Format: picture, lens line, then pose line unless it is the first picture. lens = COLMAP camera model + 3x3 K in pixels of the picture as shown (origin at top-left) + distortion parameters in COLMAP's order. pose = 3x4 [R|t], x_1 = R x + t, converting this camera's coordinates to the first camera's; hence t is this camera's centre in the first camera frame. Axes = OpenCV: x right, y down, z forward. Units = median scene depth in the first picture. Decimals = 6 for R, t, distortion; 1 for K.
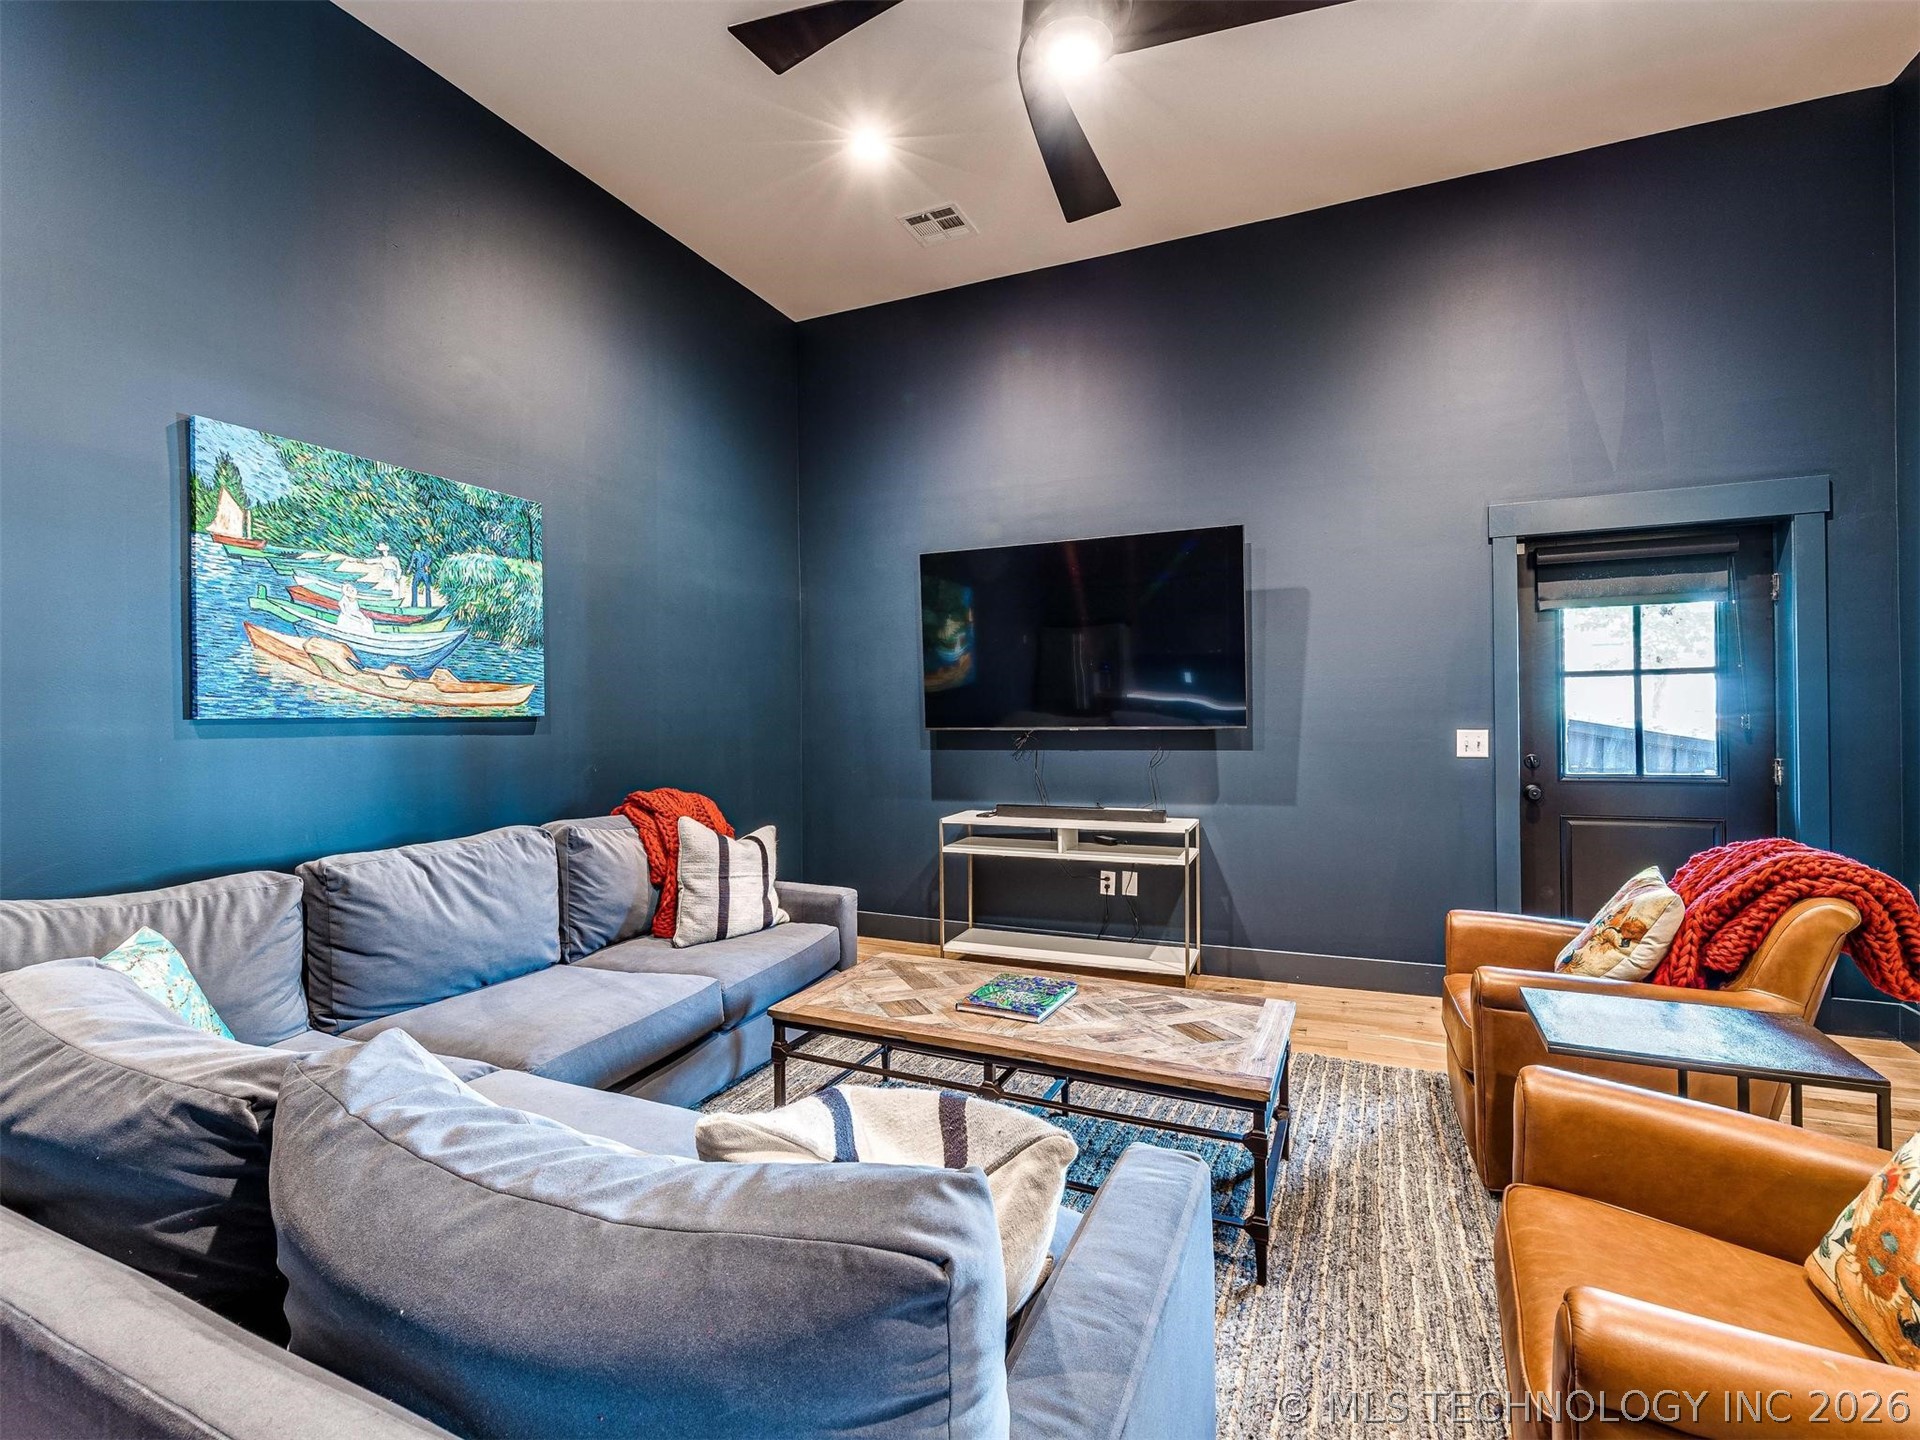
lens RADIAL K [[882.0, 0, 959.9], [0, 882.0, 719.8], [0, 0, 1]] dist [-0.009107, 0.002591]
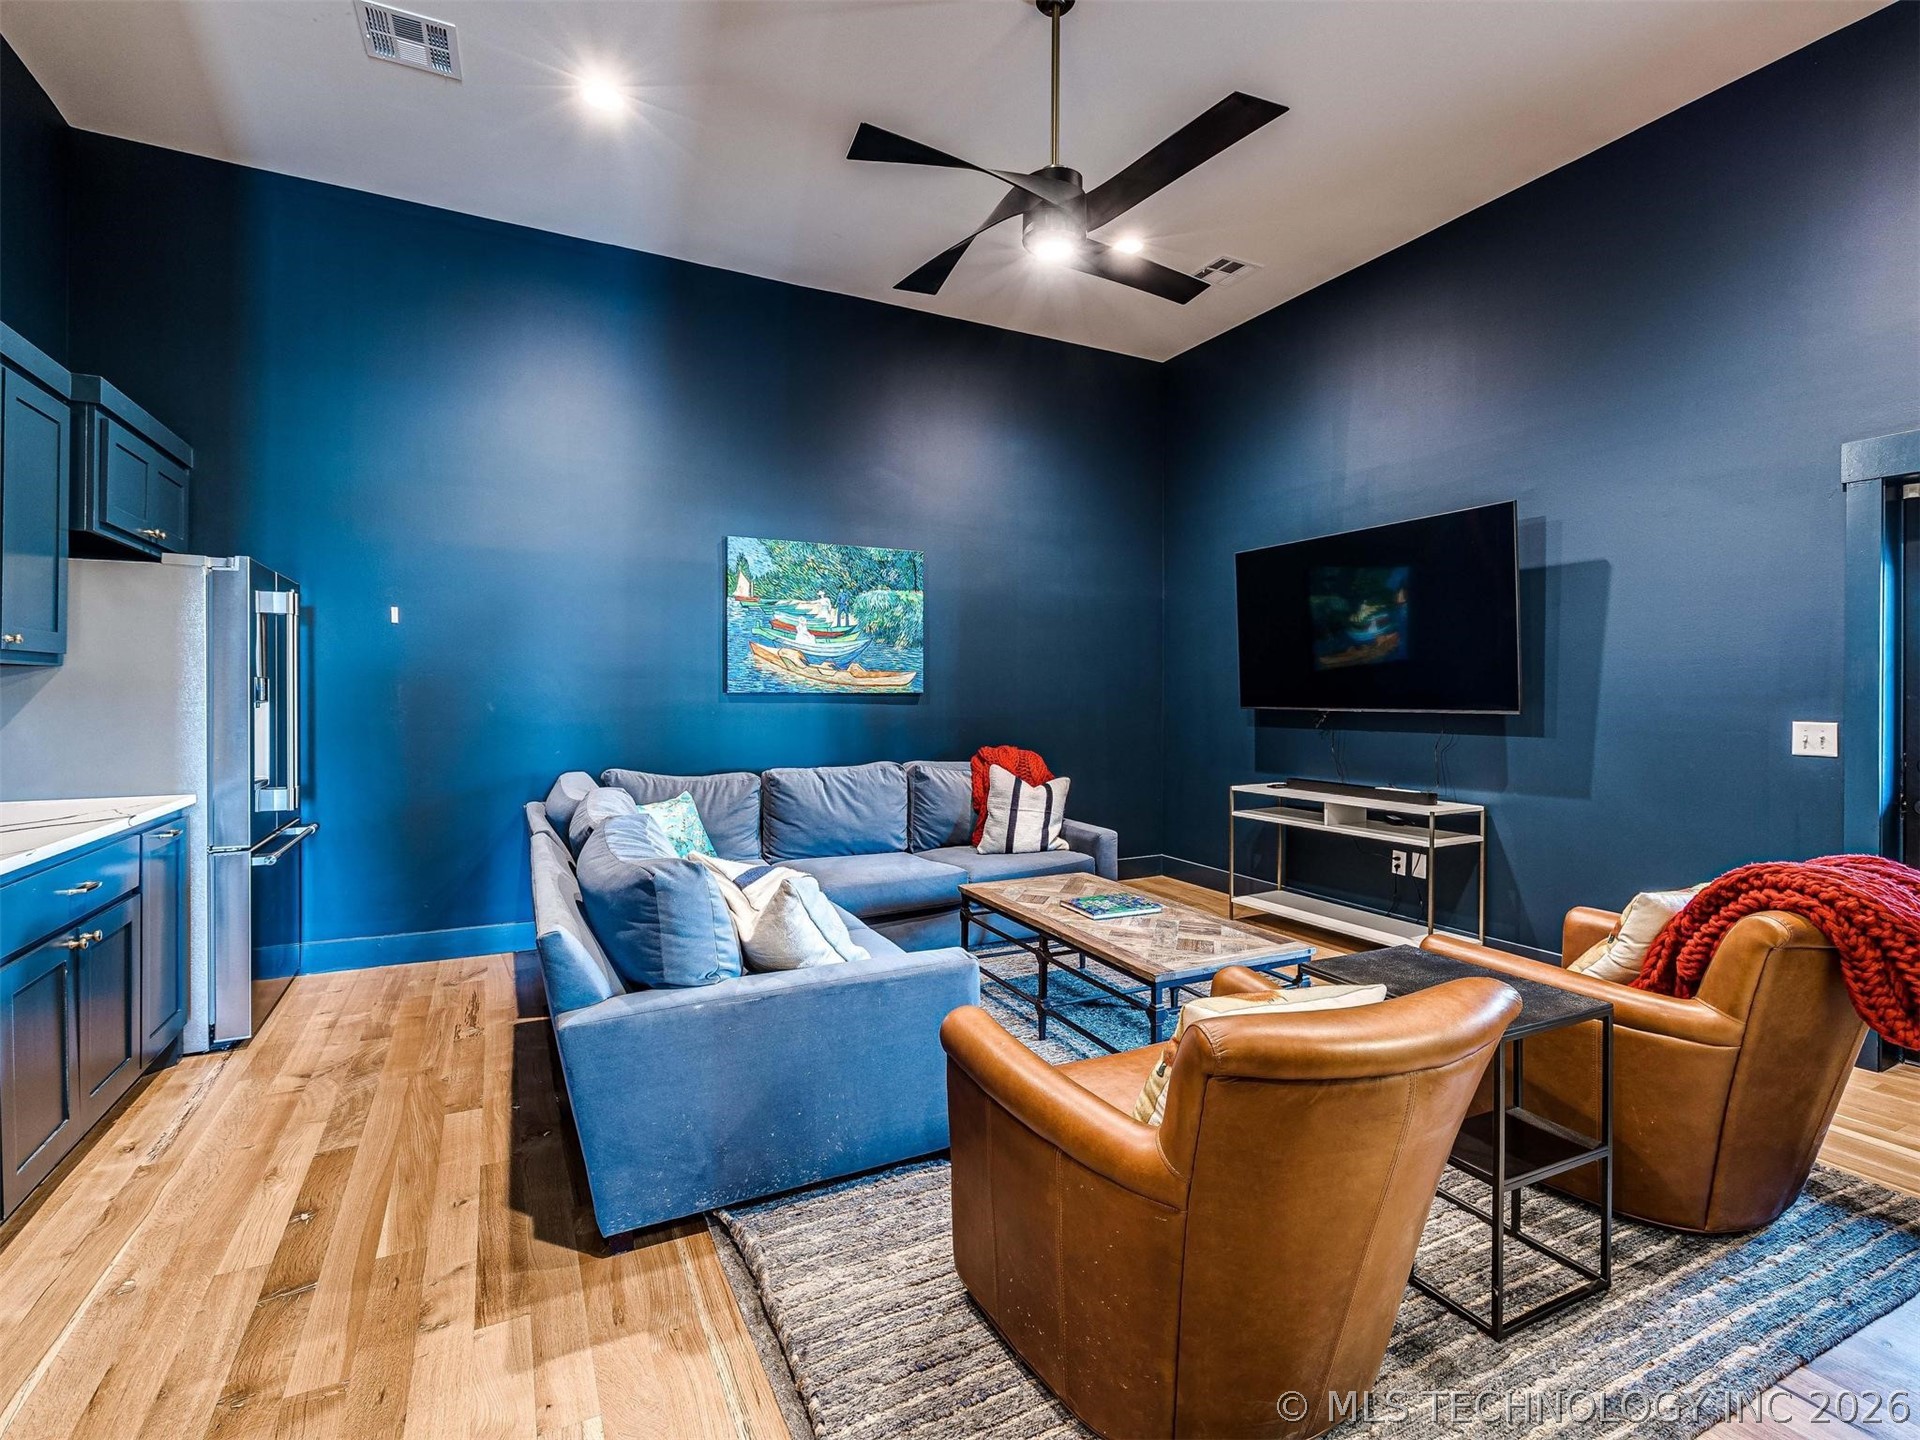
lens RADIAL K [[882.0, 0, 967.7], [0, 882.0, 701.5], [0, 0, 1]] dist [-0.009107, 0.002591]
pose [[0.781423, 0.017295, -0.623763, 0.617473], [-0.013965, 0.999850, 0.010228, -0.006759], [0.623846, 0.000719, 0.781547, -0.156849]]
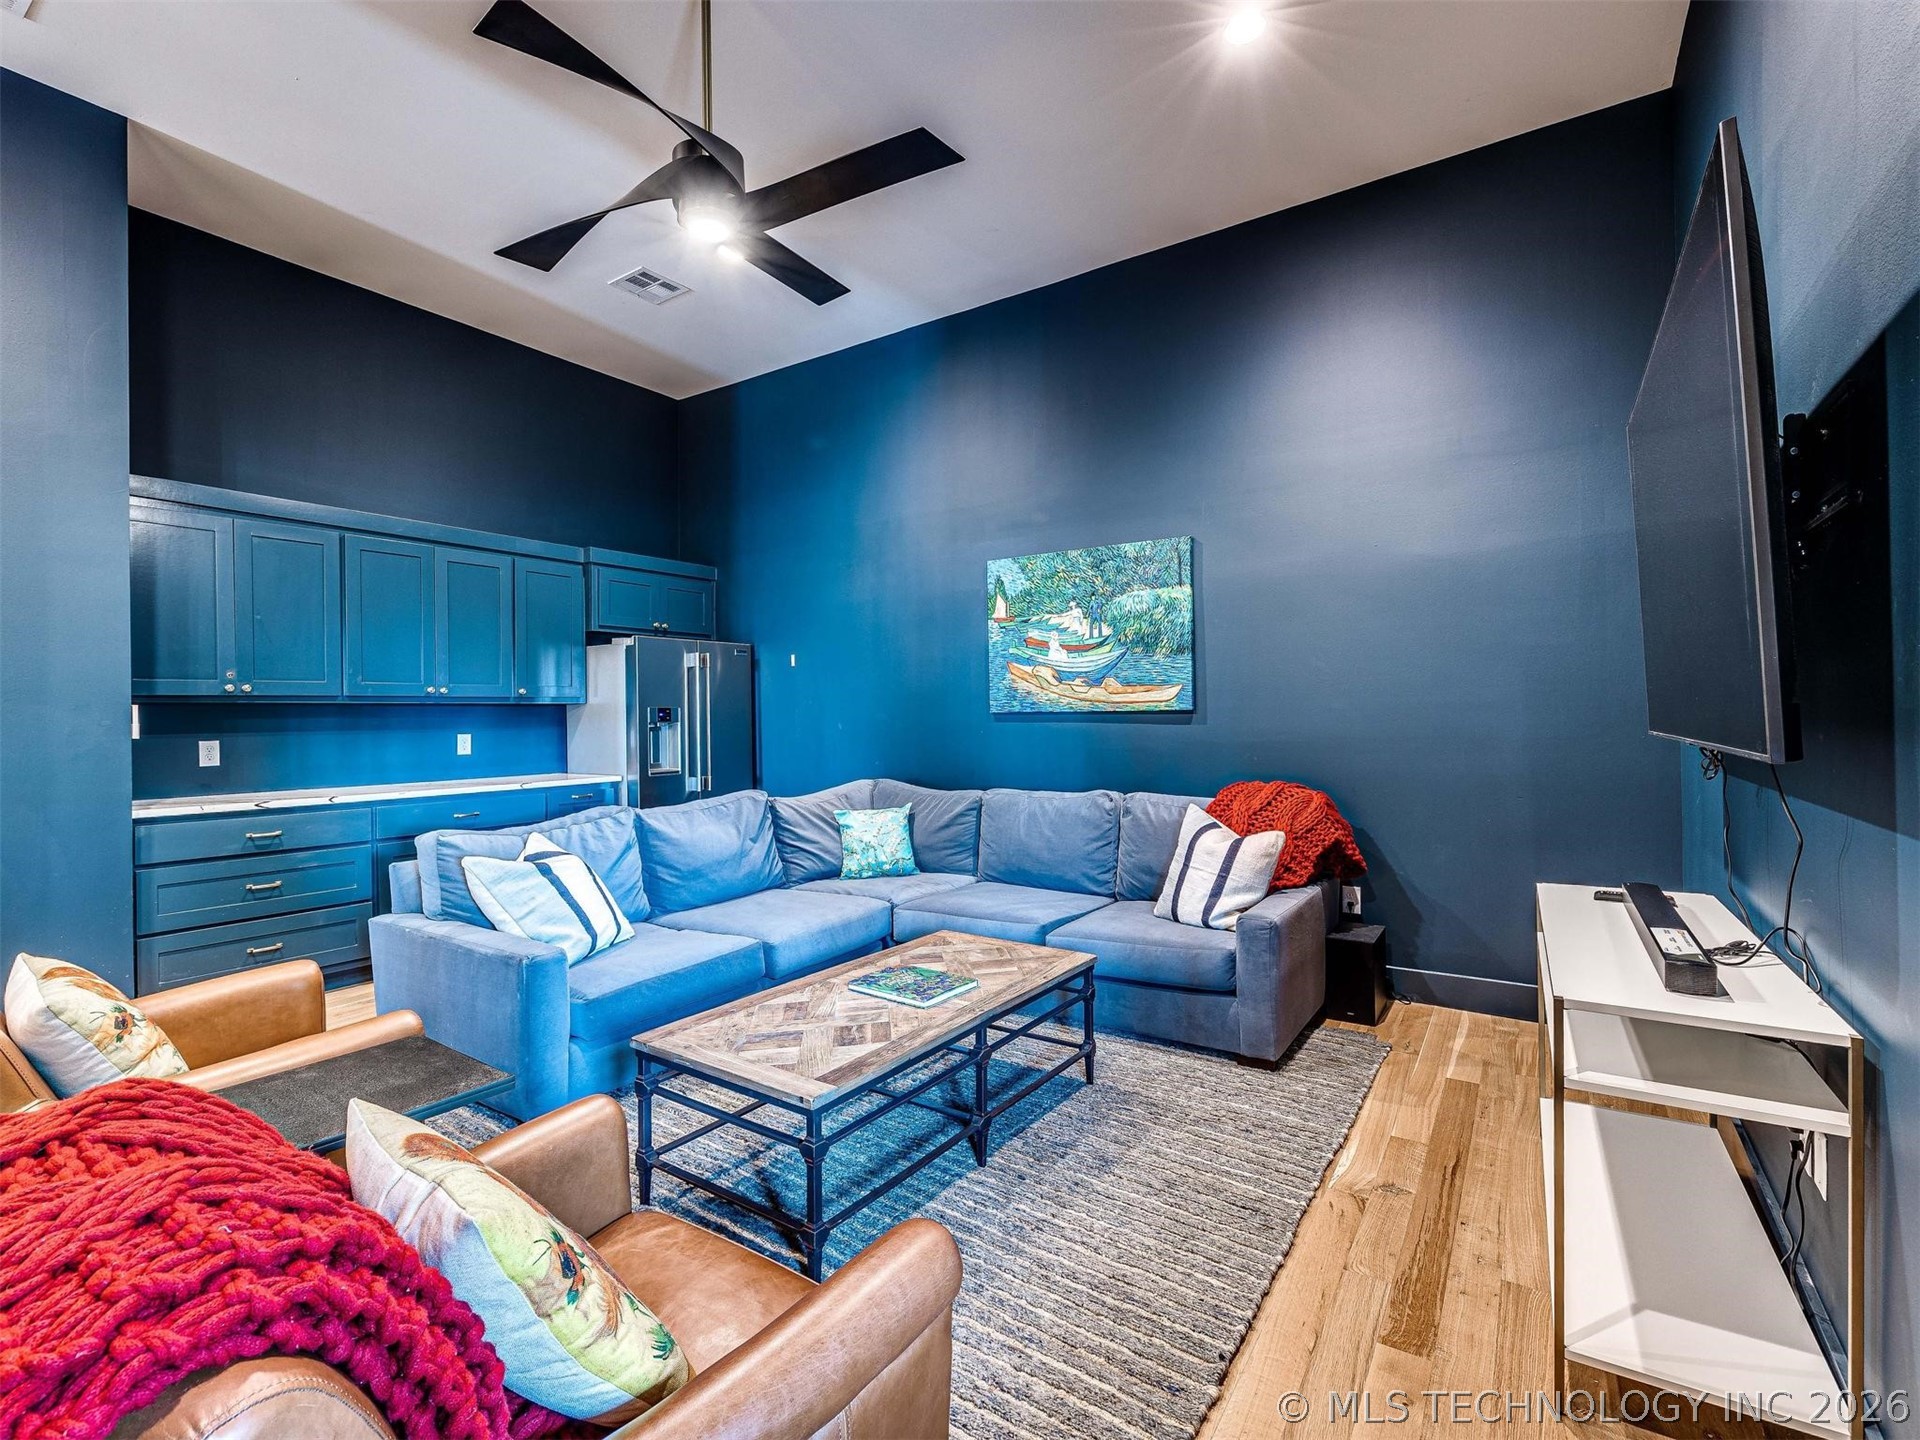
lens RADIAL K [[882.0, 0, 979.8], [0, 882.0, 721.4], [0, 0, 1]] dist [-0.009107, 0.002591]
pose [[-0.162898, 0.016995, -0.986497, 0.909729], [0.003677, 0.999855, 0.016618, -0.011223], [0.986636, -0.000920, -0.162937, 1.054690]]
